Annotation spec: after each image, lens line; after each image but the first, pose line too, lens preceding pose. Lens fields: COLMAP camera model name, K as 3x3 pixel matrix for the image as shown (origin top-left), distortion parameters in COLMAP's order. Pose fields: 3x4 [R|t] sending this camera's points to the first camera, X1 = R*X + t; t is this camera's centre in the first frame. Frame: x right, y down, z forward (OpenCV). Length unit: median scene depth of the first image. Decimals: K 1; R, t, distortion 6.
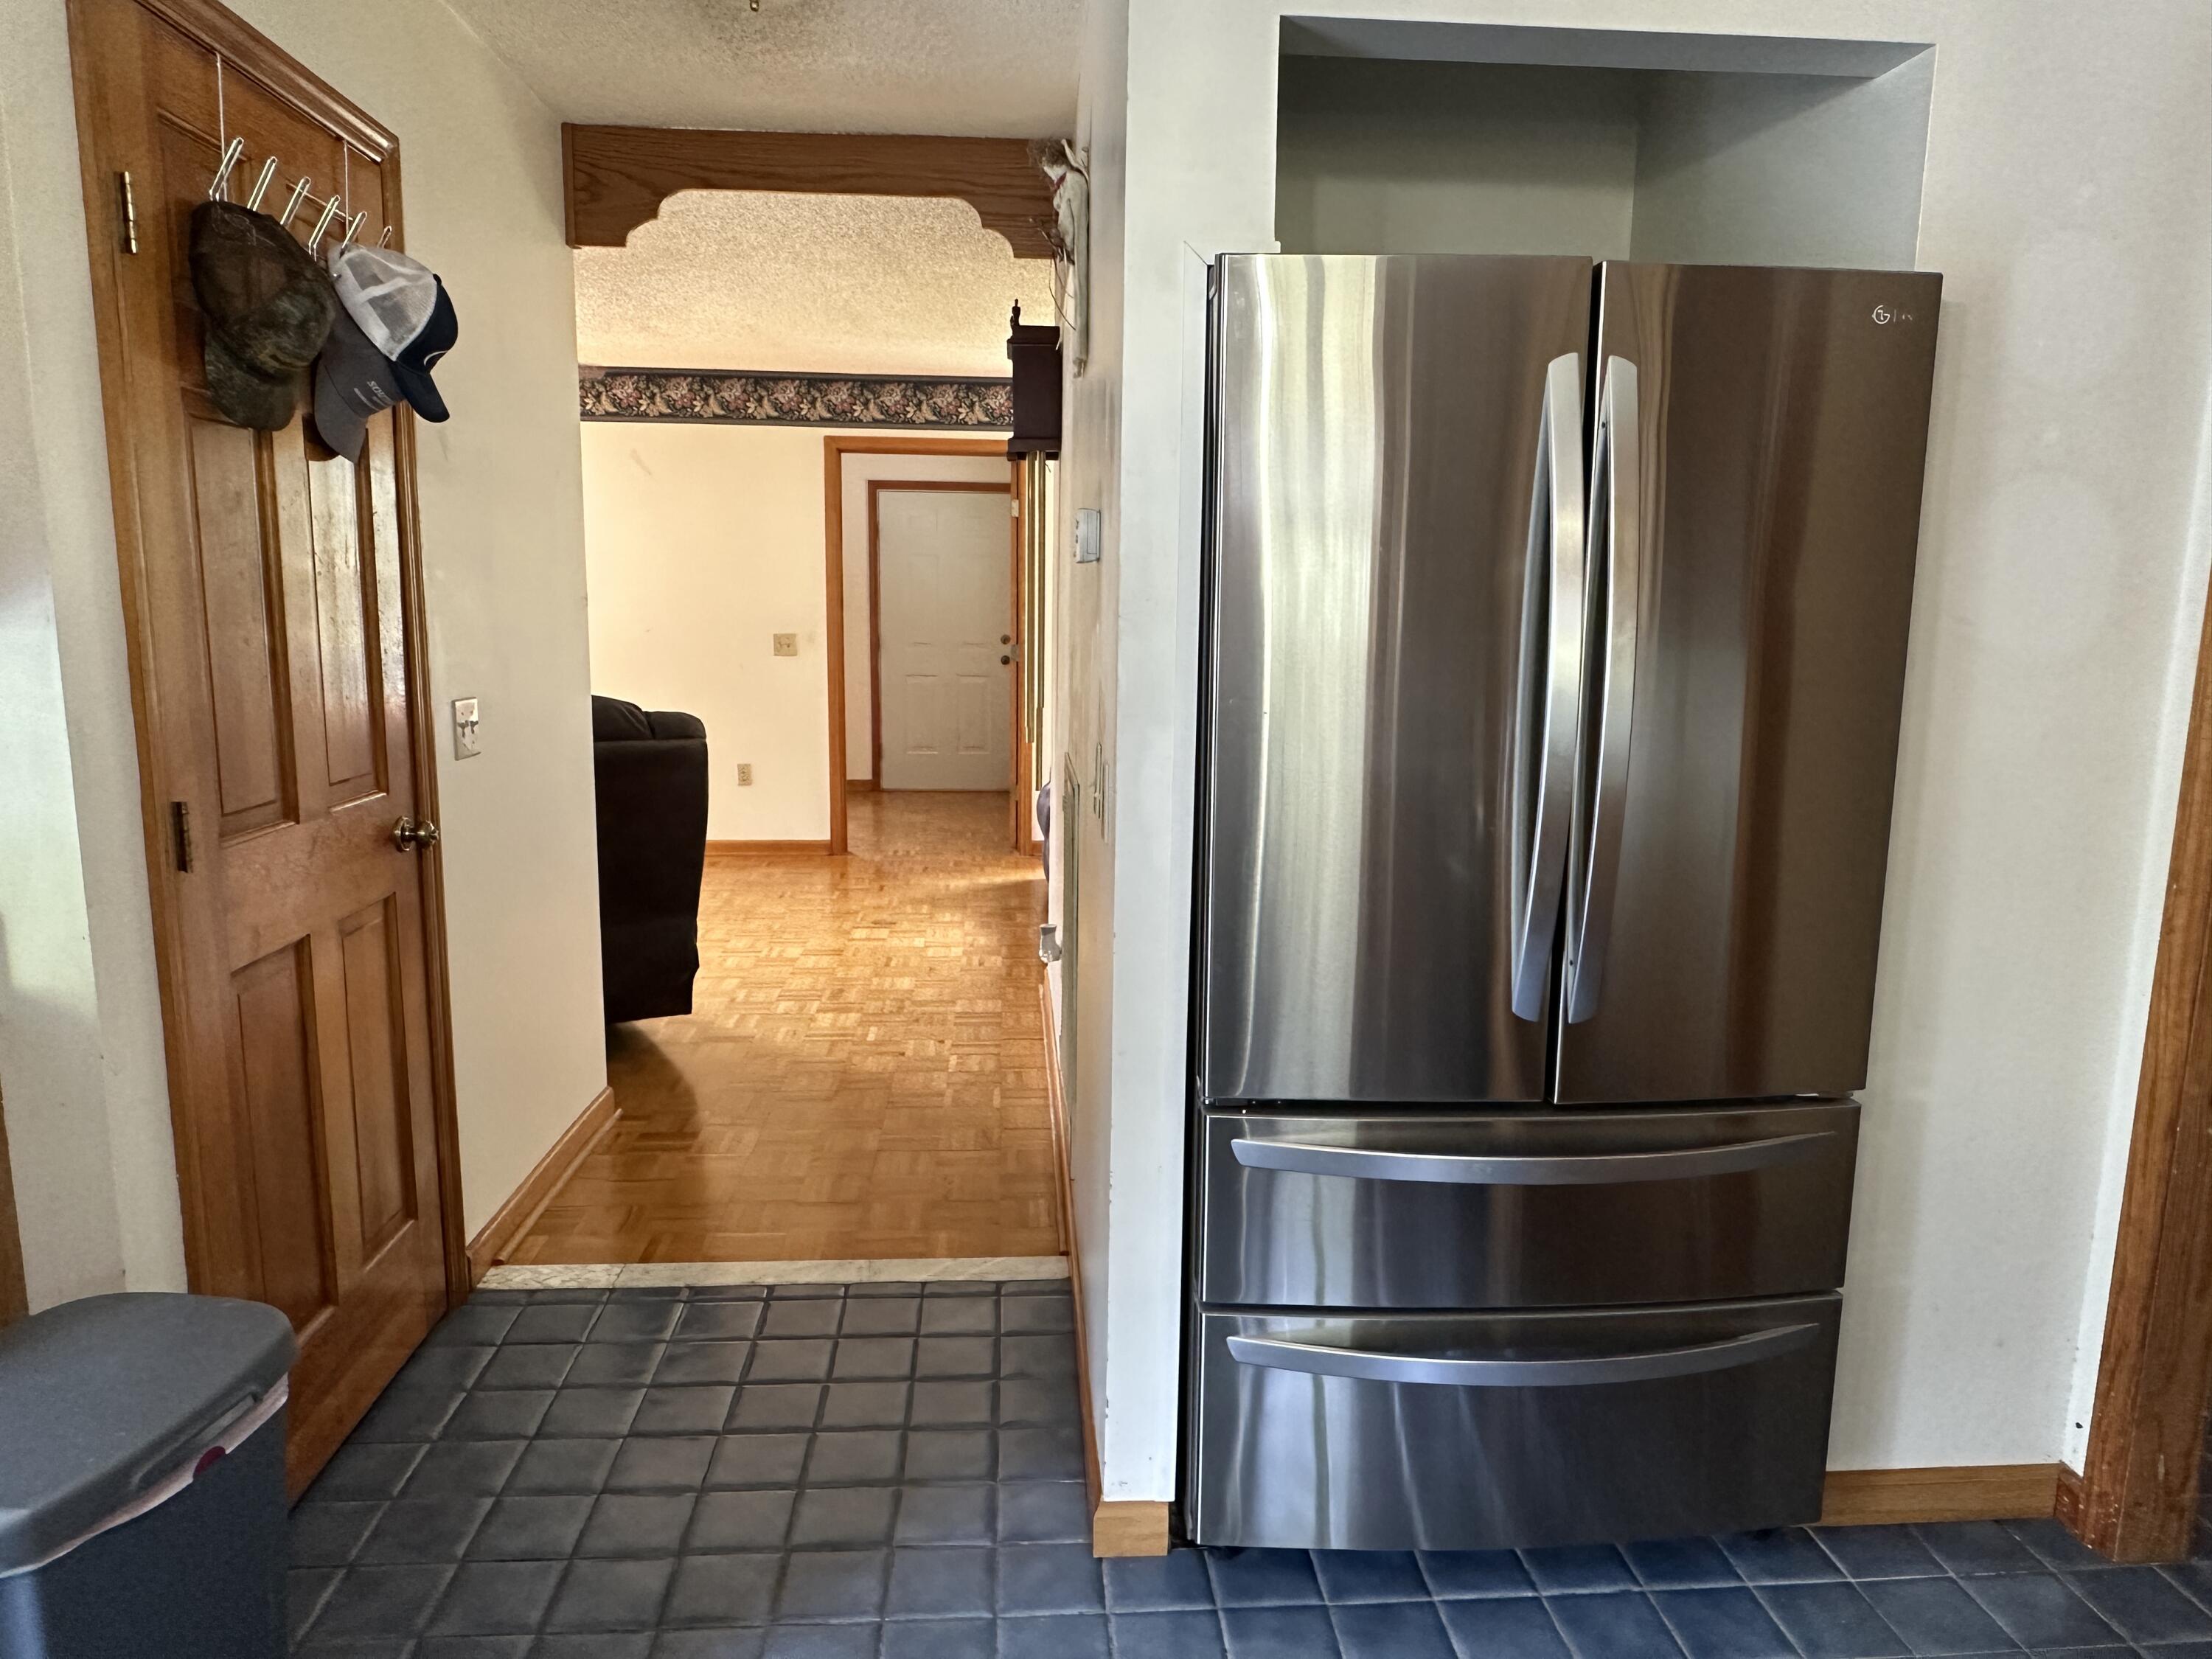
lens RADIAL K [[1484.7, 0, 1100.5], [0, 1484.7, 841.0], [0, 0, 1]] dist [0.005752, -0.009822]
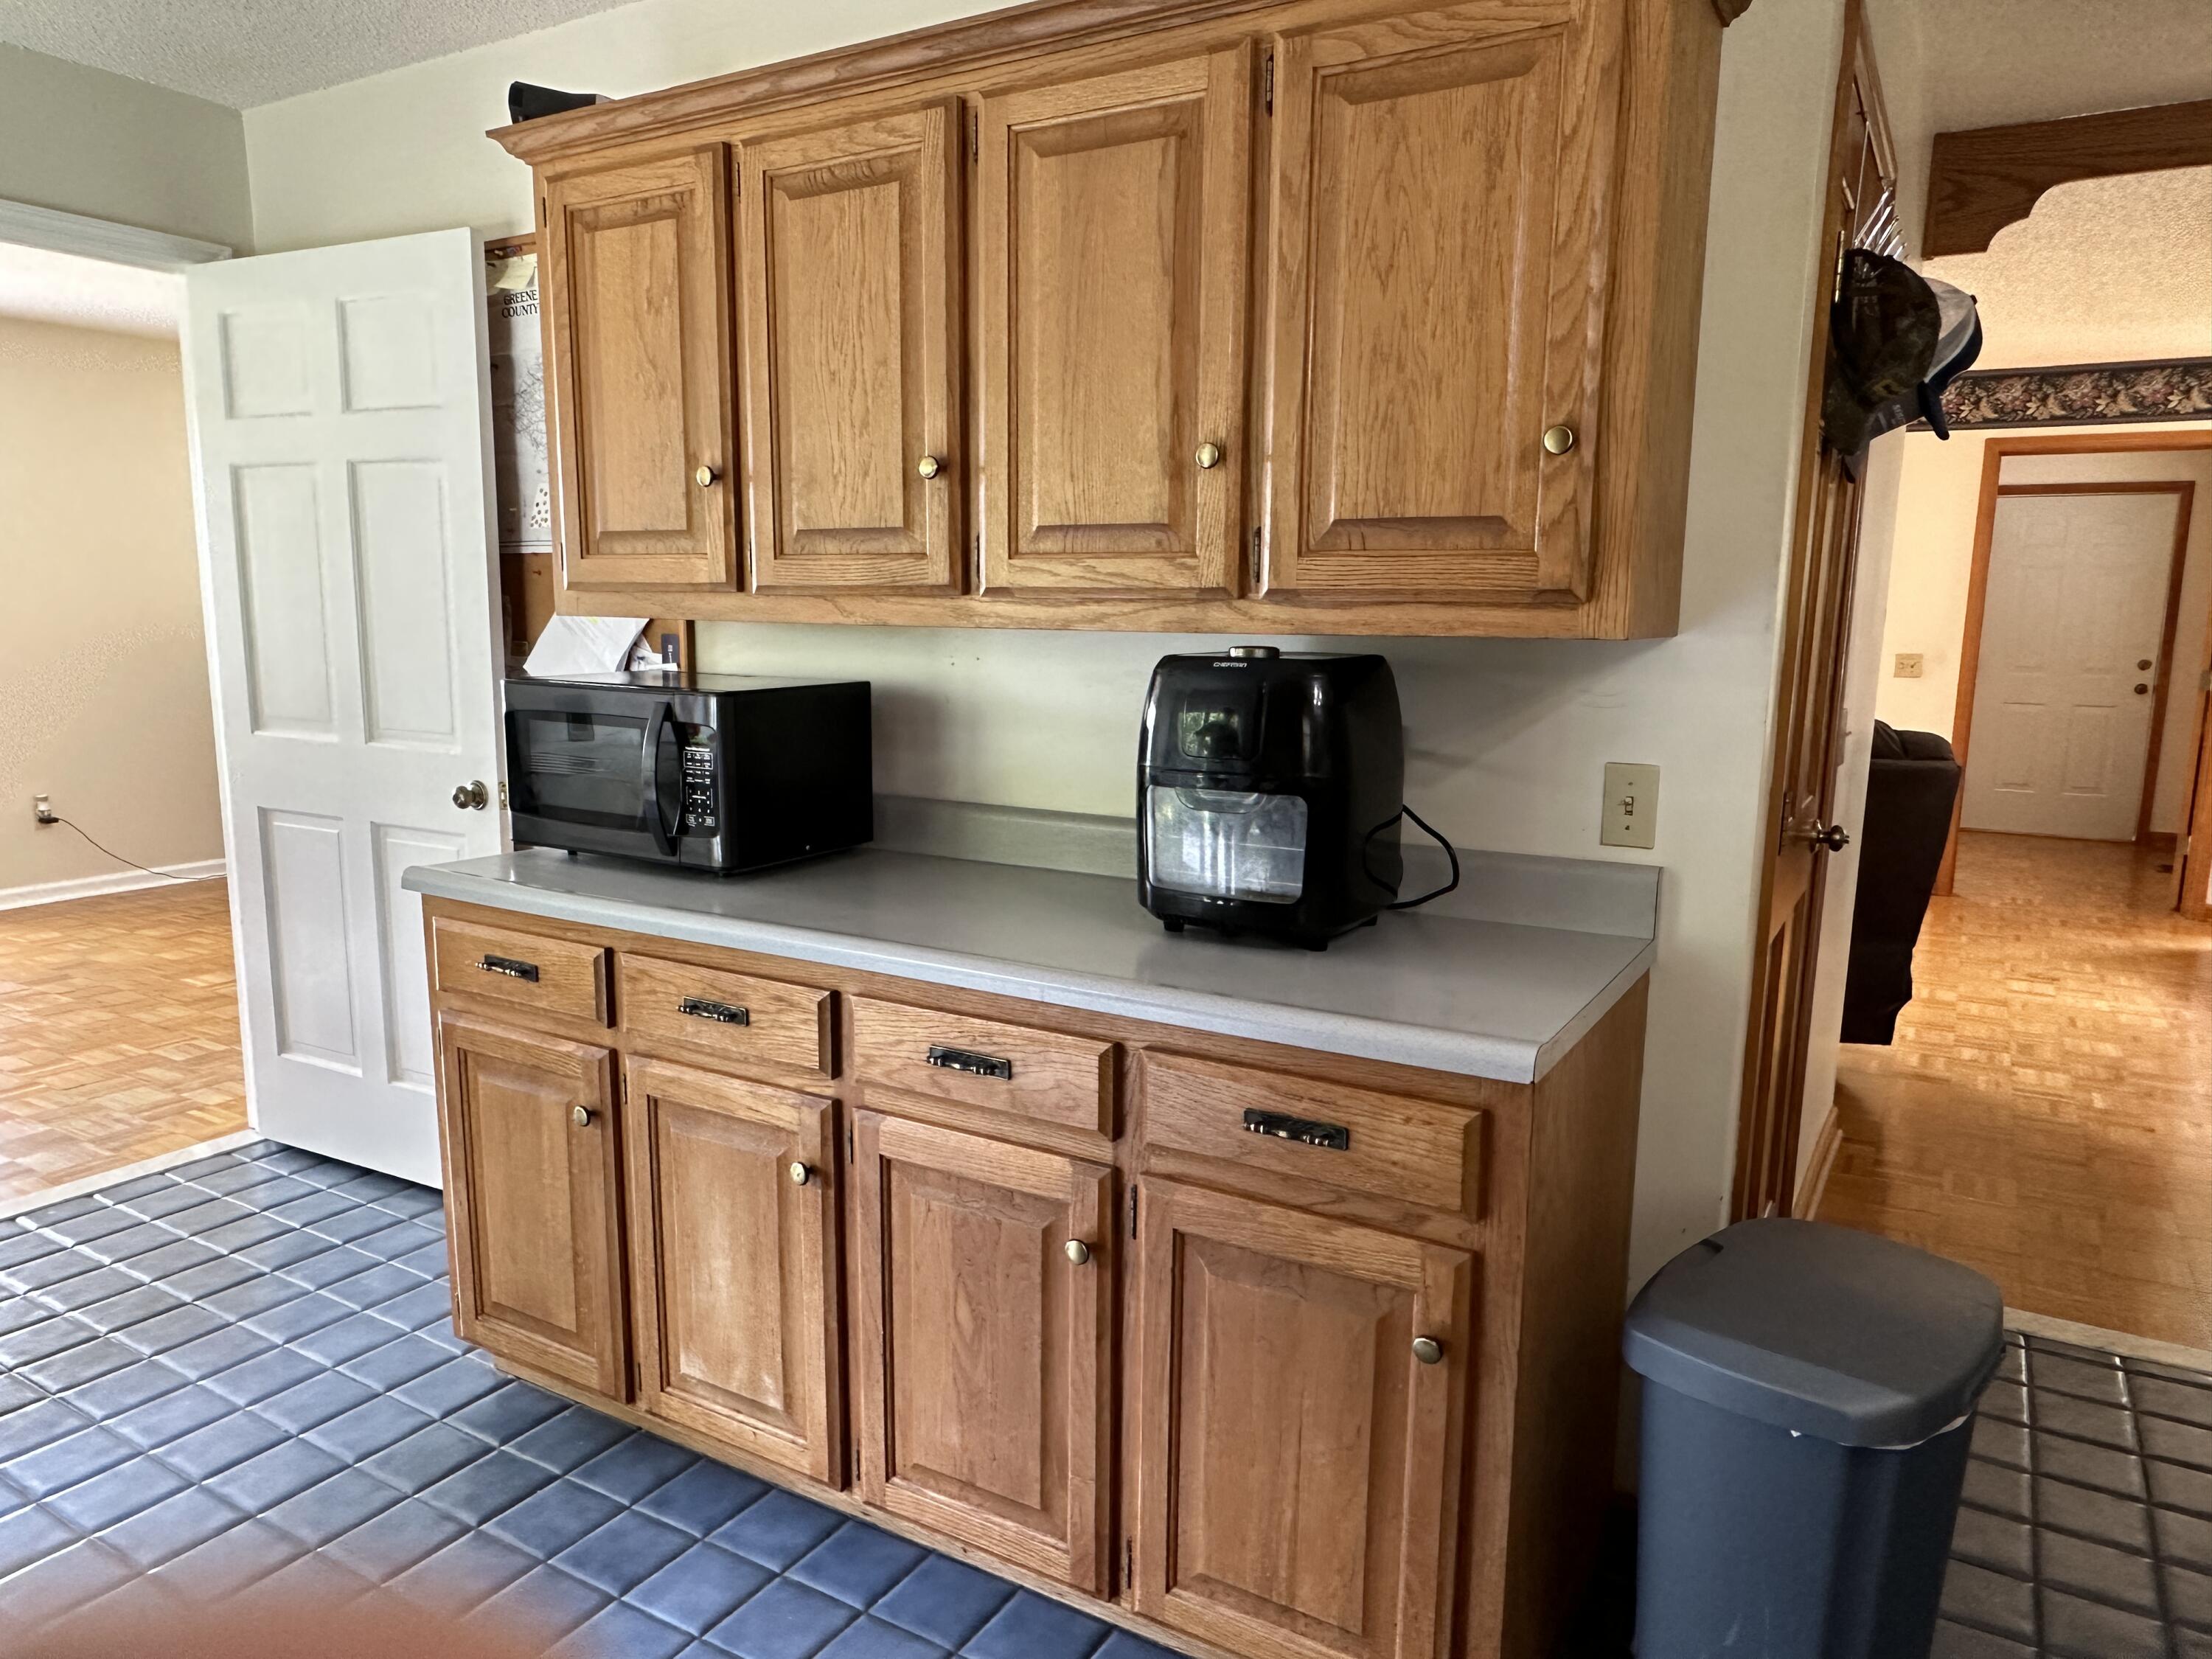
lens RADIAL K [[1484.7, 0, 1097.4], [0, 1484.7, 807.1], [0, 0, 1]] dist [0.005752, -0.009822]
pose [[0.818075, 0.069294, -0.570922, -0.142345], [-0.090873, 0.995819, -0.009347, 0.017540], [0.567887, 0.059528, 0.820951, -0.073629]]
